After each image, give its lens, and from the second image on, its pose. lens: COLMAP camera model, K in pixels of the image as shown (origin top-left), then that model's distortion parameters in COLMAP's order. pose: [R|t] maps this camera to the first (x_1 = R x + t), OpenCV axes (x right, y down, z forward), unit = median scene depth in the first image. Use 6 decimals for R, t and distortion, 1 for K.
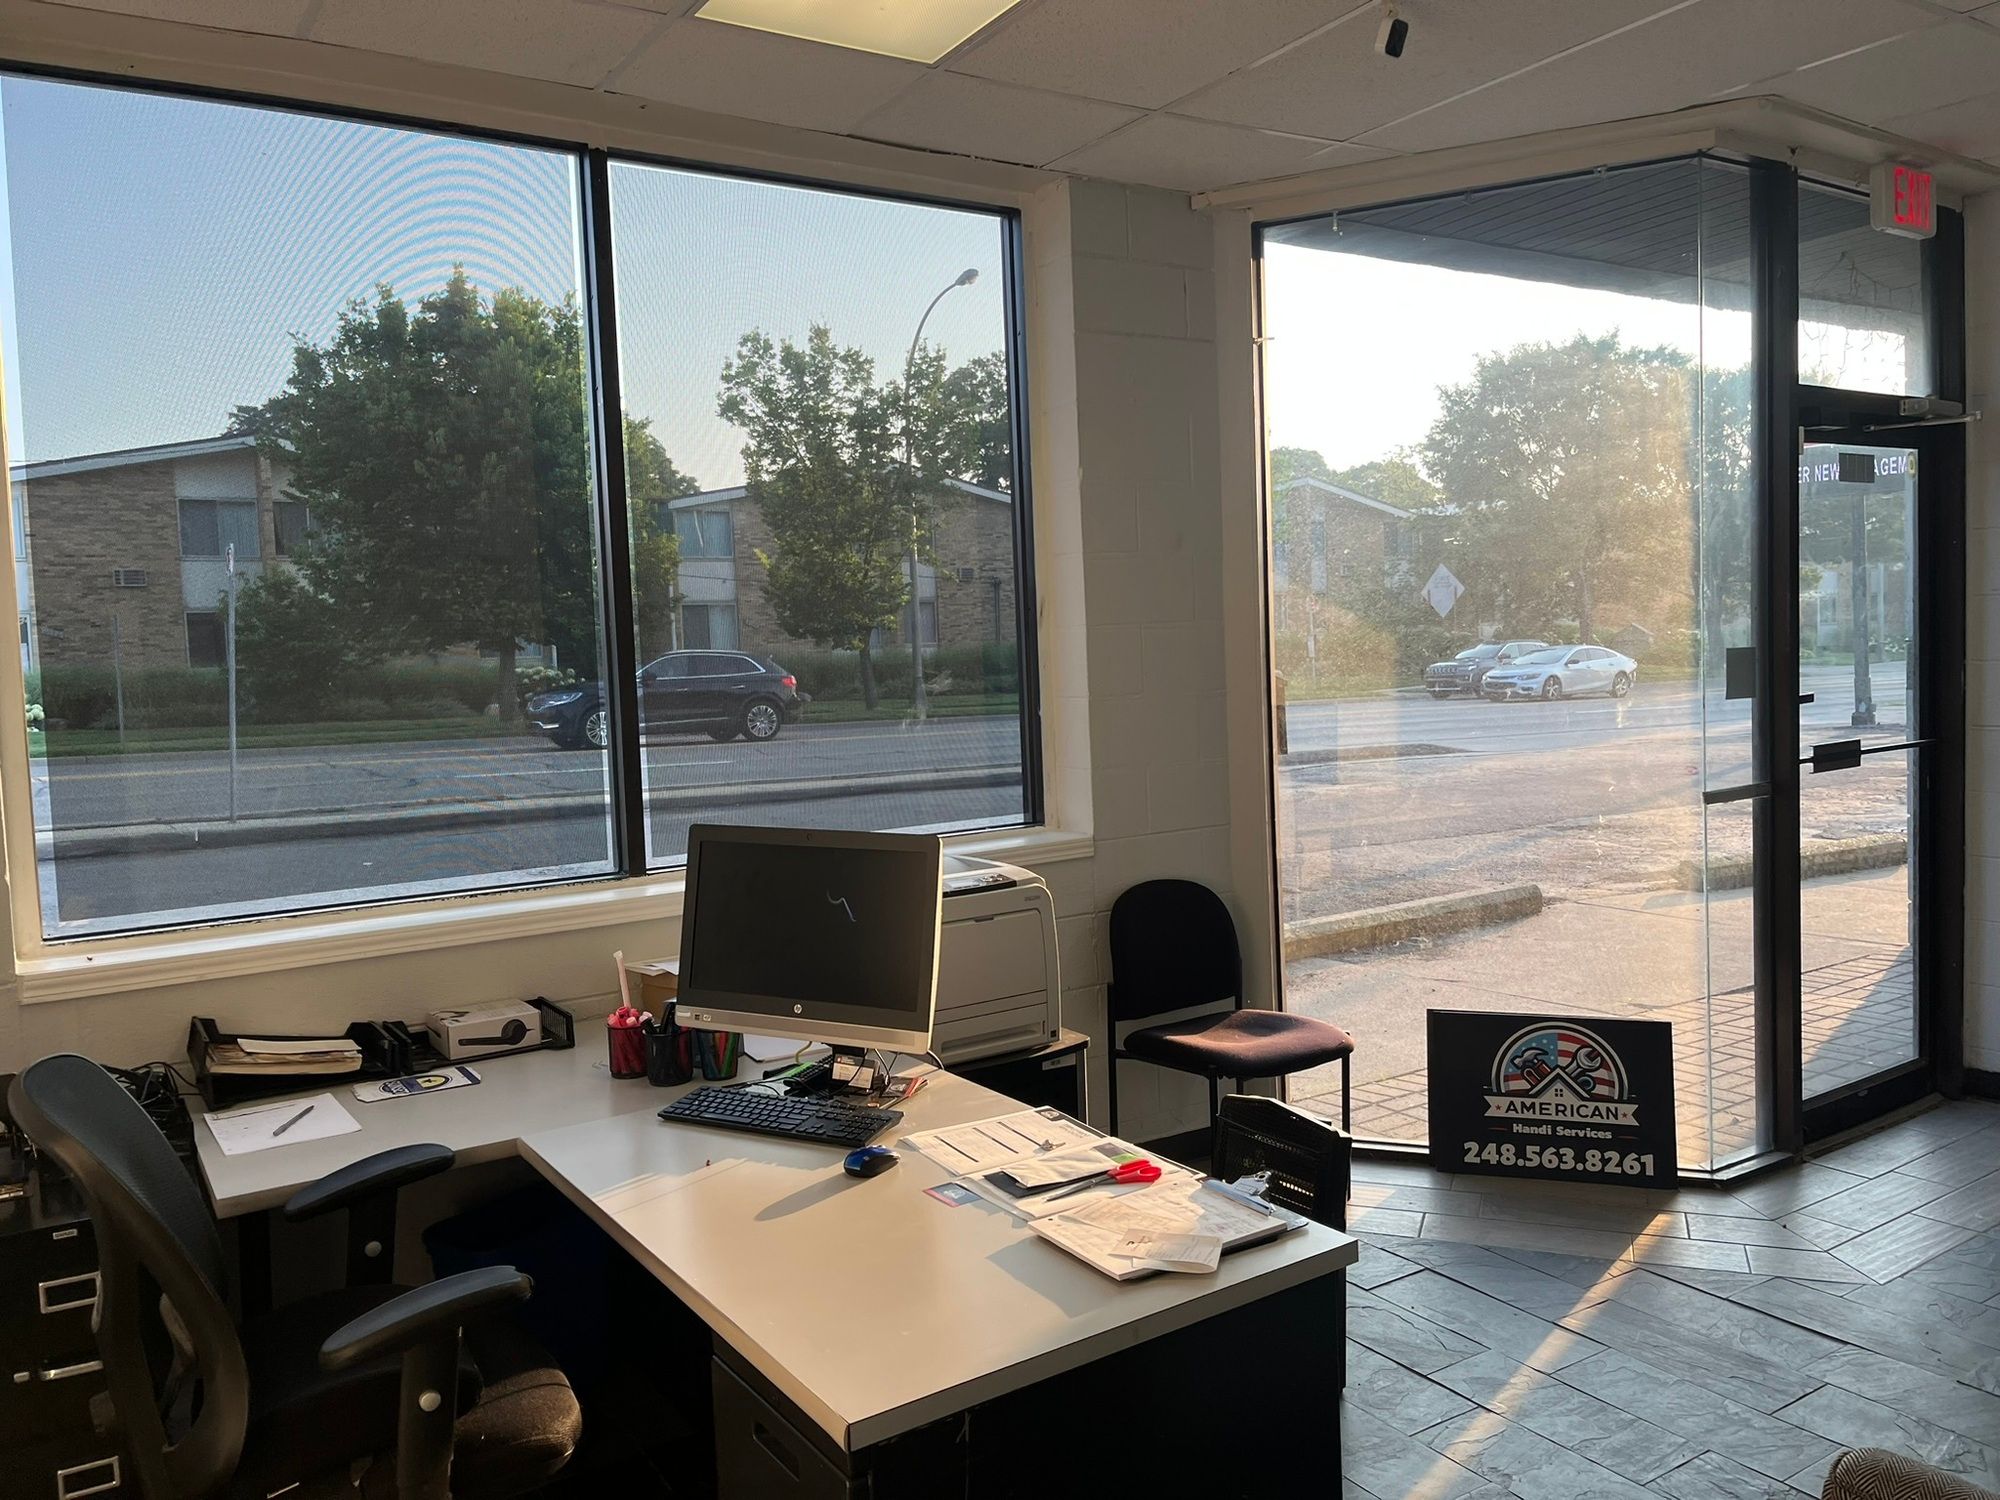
lens RADIAL K [[1533.9, 0, 993.1], [0, 1533.9, 747.9], [0, 0, 1]] dist [0.021157, -0.005957]
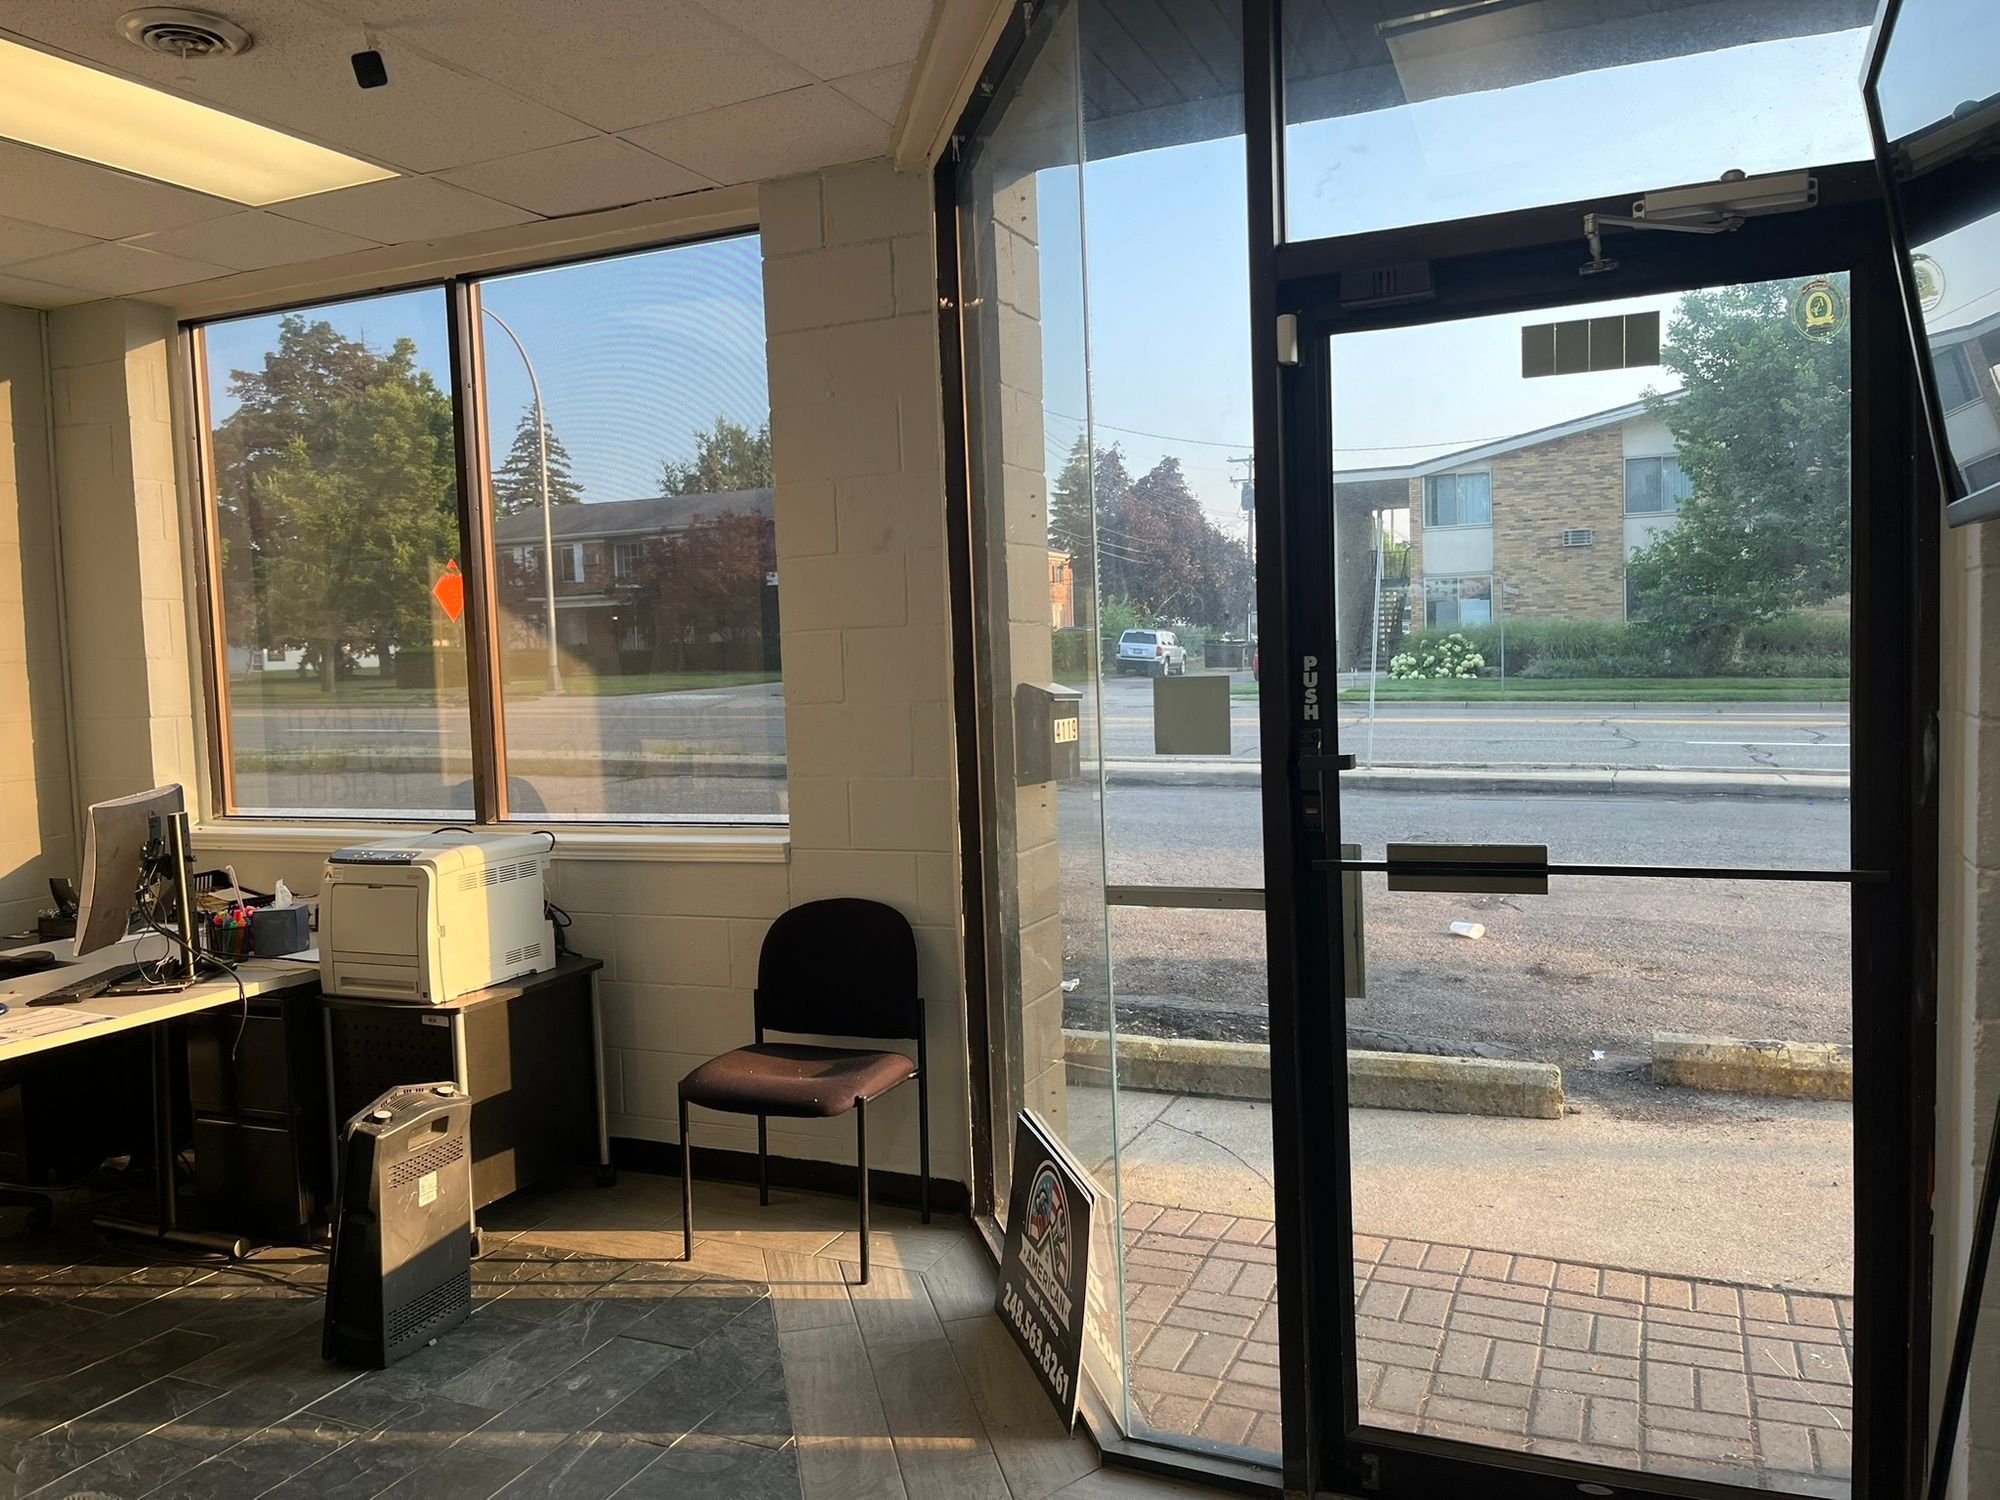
lens RADIAL K [[1533.9, 0, 991.9], [0, 1533.9, 749.7], [0, 0, 1]] dist [0.021157, -0.005957]
pose [[0.534892, 0.071610, -0.841880, 0.139576], [-0.040460, 0.997430, 0.059135, -0.009728], [0.843951, 0.002432, 0.536414, 0.082455]]
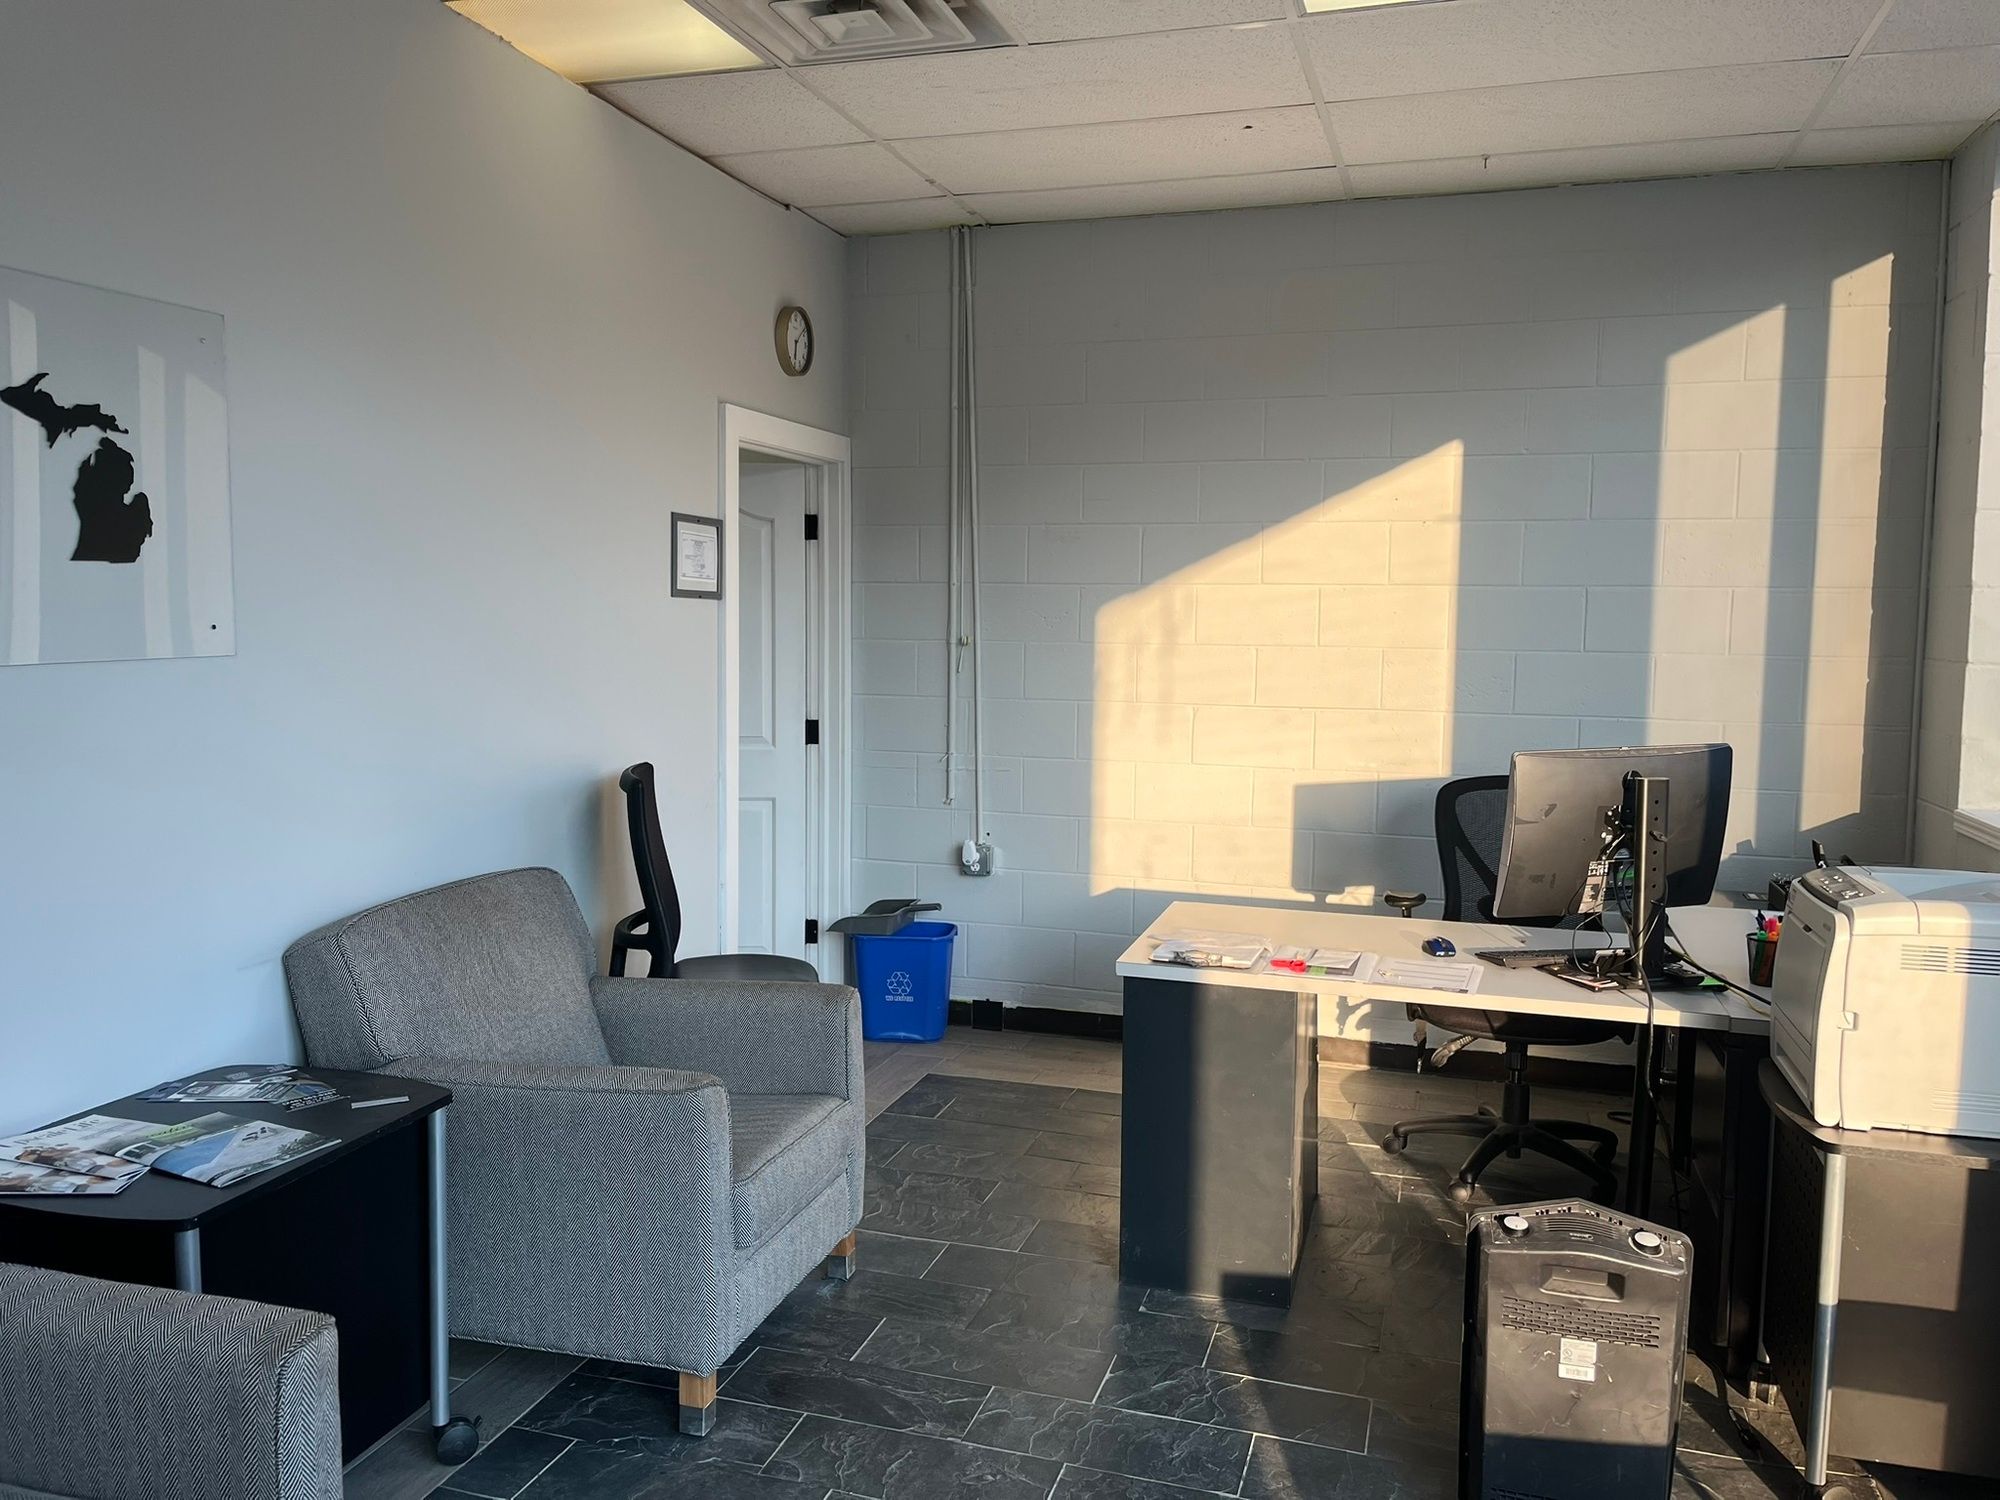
lens RADIAL K [[1533.9, 0, 1000.1], [0, 1533.9, 740.0], [0, 0, 1]] dist [0.021157, -0.005957]
pose [[-0.764091, 0.083745, -0.639650, 0.092748], [-0.030860, 0.985658, 0.165909, -0.012592], [0.644370, 0.146510, -0.750548, 0.146373]]
